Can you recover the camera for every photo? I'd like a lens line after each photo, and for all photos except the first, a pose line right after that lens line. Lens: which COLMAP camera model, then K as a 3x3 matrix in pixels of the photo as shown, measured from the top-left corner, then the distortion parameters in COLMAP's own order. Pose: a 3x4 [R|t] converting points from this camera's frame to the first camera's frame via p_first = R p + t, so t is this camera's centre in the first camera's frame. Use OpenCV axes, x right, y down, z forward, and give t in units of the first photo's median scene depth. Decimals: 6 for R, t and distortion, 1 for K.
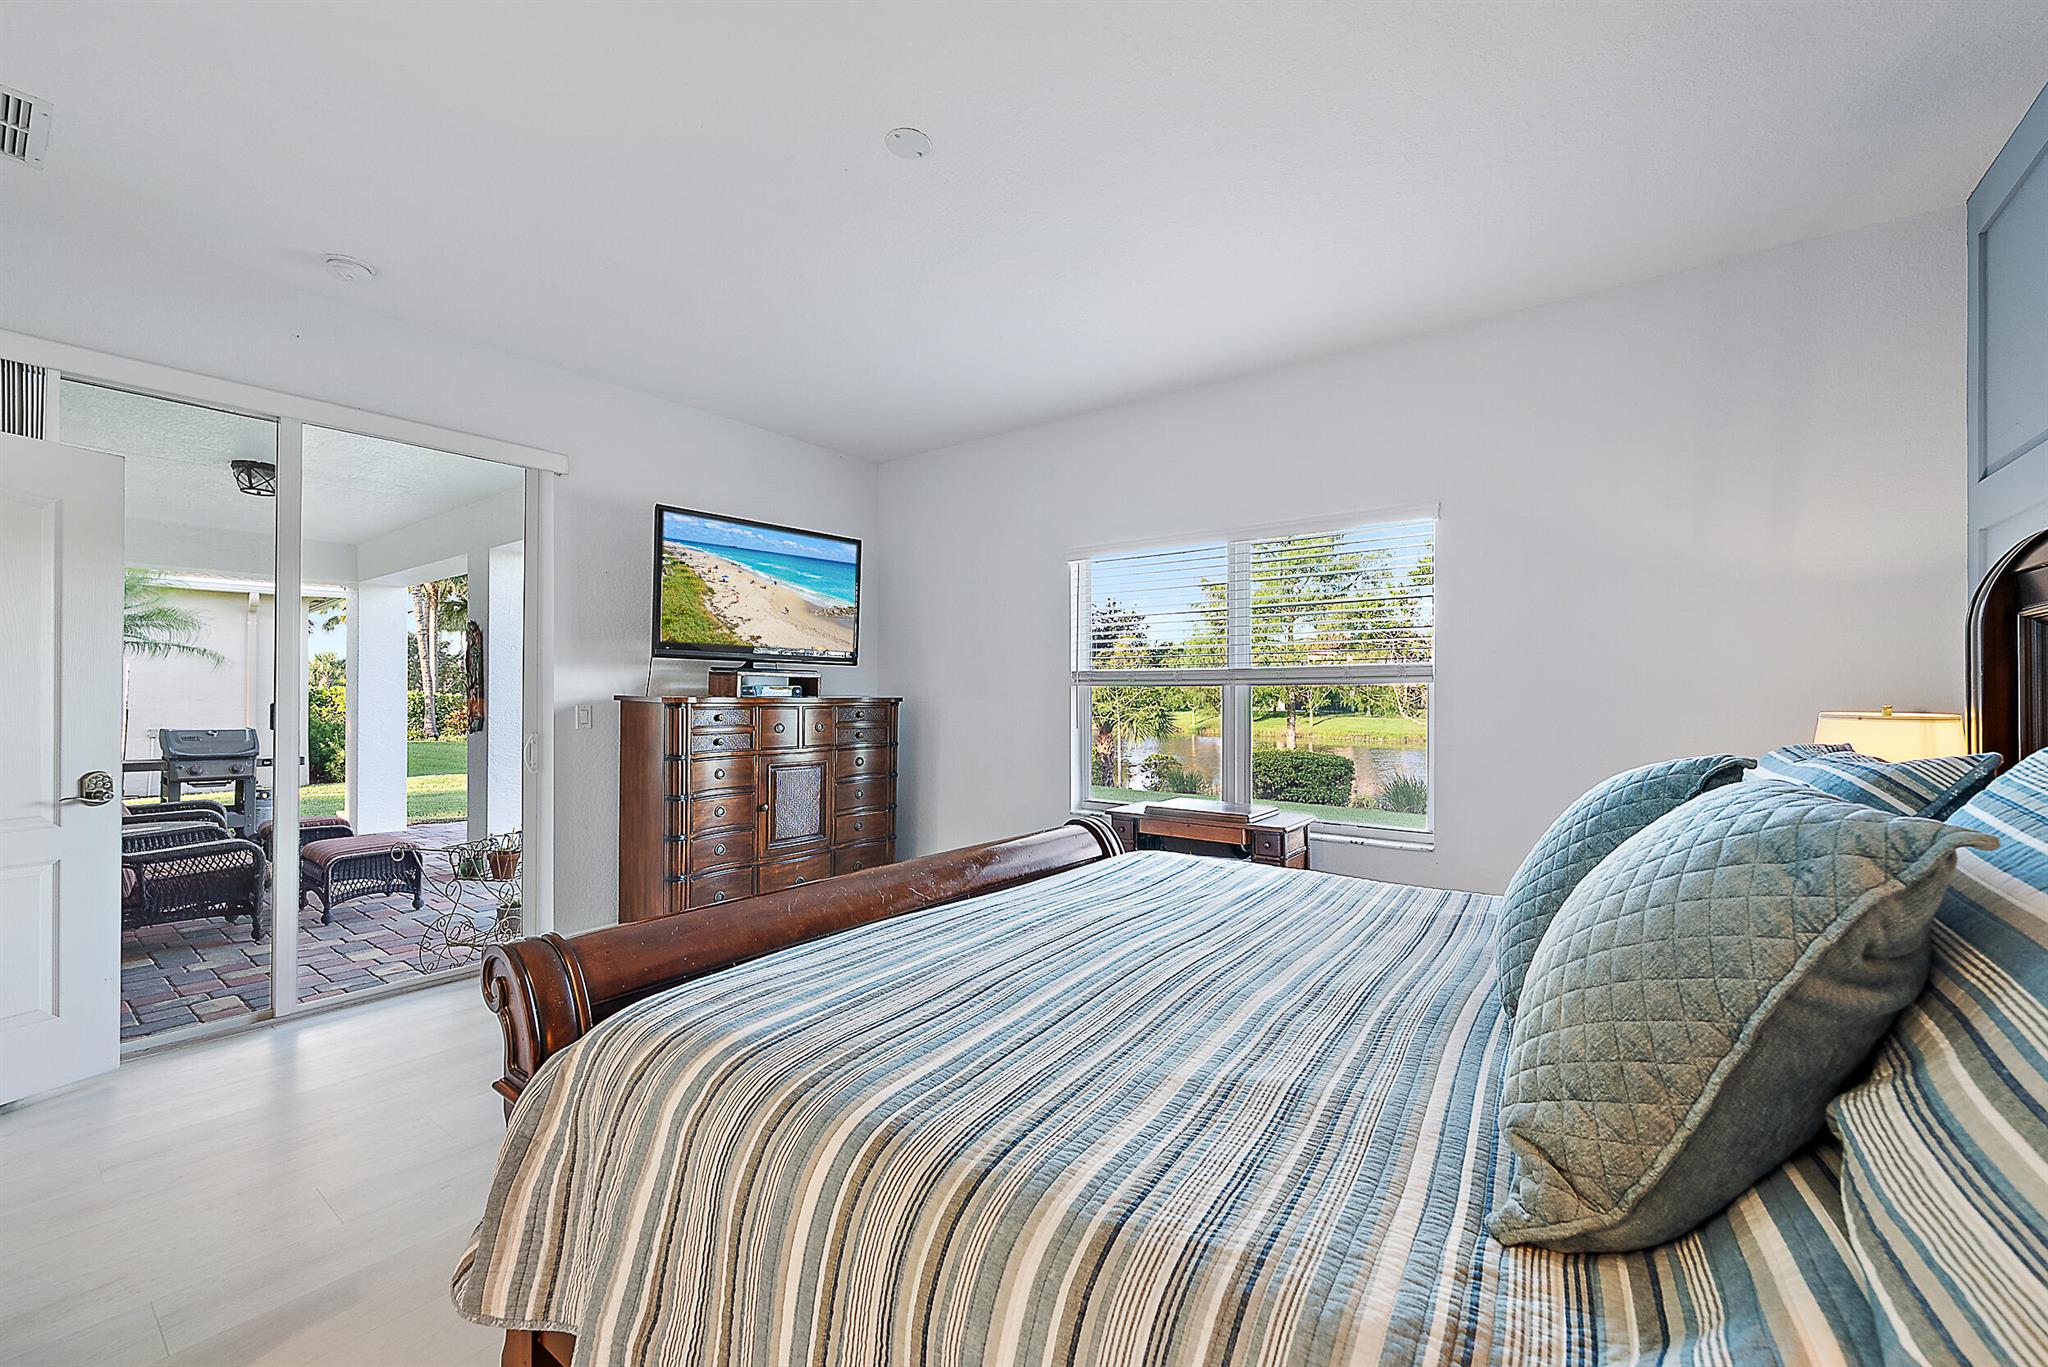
lens RADIAL K [[821.4, 0, 1020.2], [0, 821.4, 678.4], [0, 0, 1]] dist [0.000531, -0.000060]
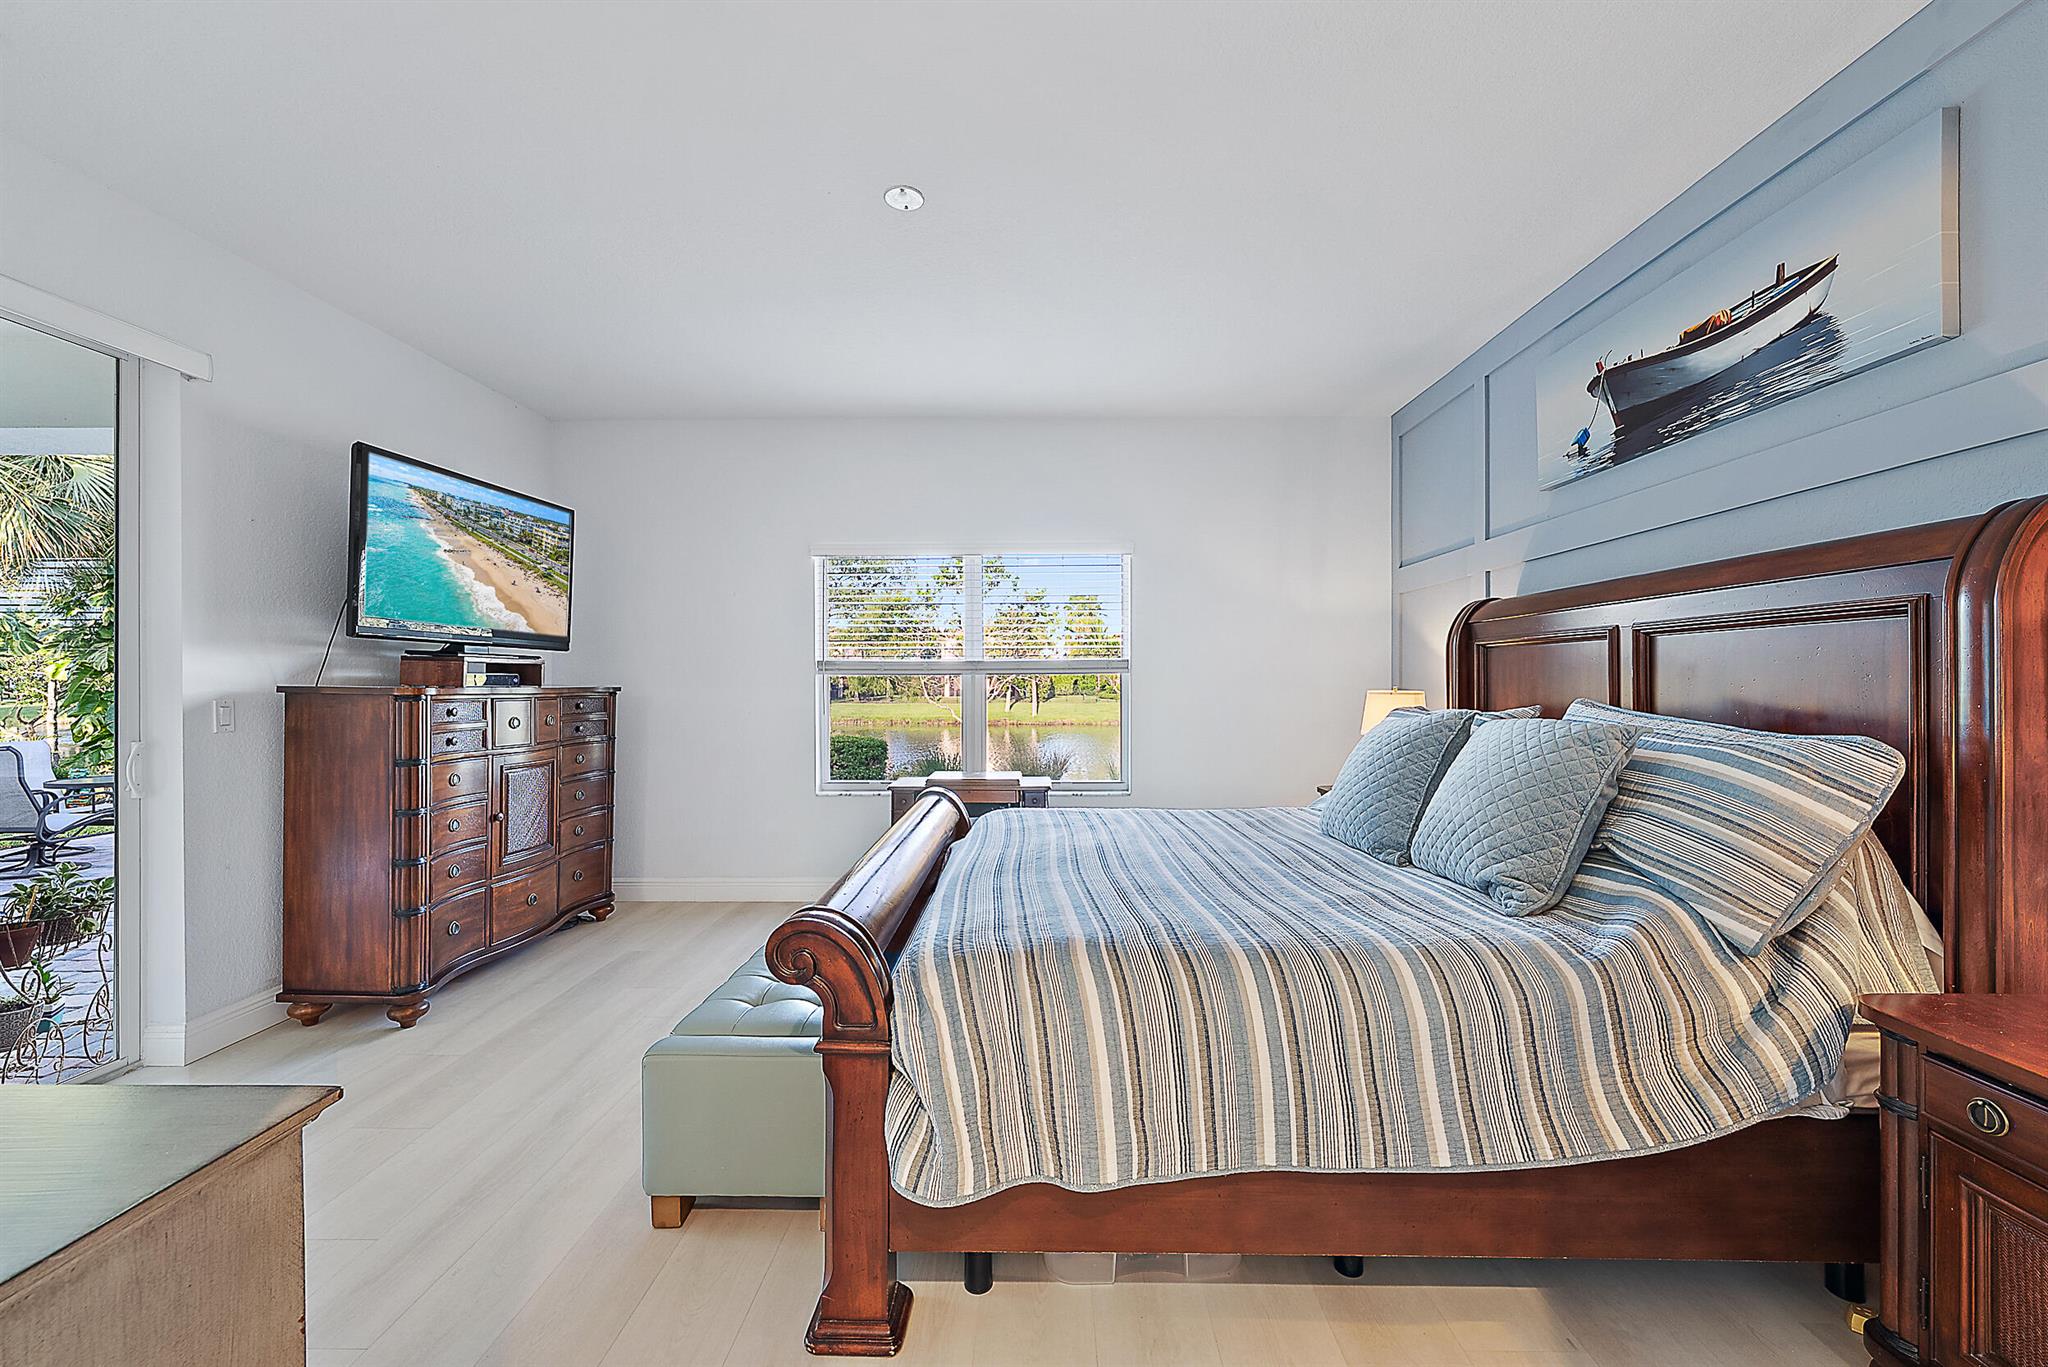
lens RADIAL K [[821.4, 0, 1020.2], [0, 821.4, 678.4], [0, 0, 1]] dist [0.000531, -0.000060]
pose [[0.809856, 0.000591, 0.586628, -0.355228], [-0.009481, 0.999882, 0.012081, -0.001655], [-0.586552, -0.015346, 0.809766, -0.010622]]
